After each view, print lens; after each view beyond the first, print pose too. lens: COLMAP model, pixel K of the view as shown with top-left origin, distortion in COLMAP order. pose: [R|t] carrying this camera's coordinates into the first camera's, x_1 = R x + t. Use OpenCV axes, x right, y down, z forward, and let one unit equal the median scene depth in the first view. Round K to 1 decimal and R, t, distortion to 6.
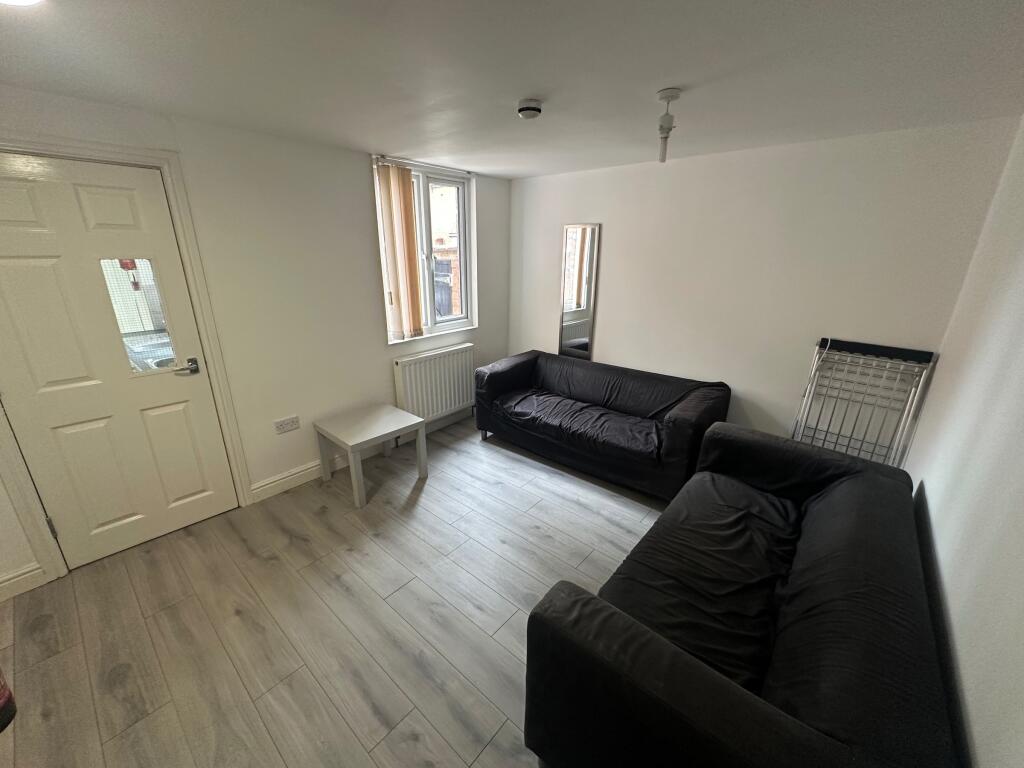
lens RADIAL K [[407.7, 0, 508.2], [0, 407.7, 382.7], [0, 0, 1]] dist [-0.003978, -0.000054]
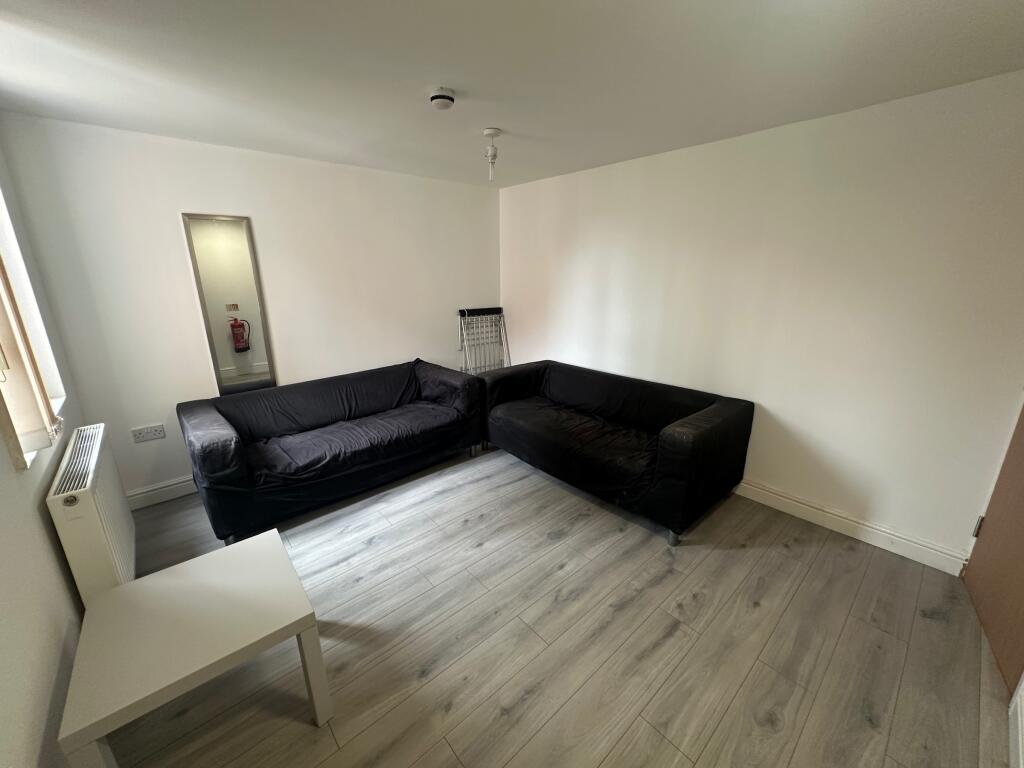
lens RADIAL K [[407.7, 0, 508.7], [0, 407.7, 386.7], [0, 0, 1]] dist [-0.003978, -0.000054]
pose [[0.132386, -0.284996, 0.949342, -0.826897], [0.314593, 0.920333, 0.232417, -0.159319], [-0.939949, 0.267888, 0.211497, 0.645280]]
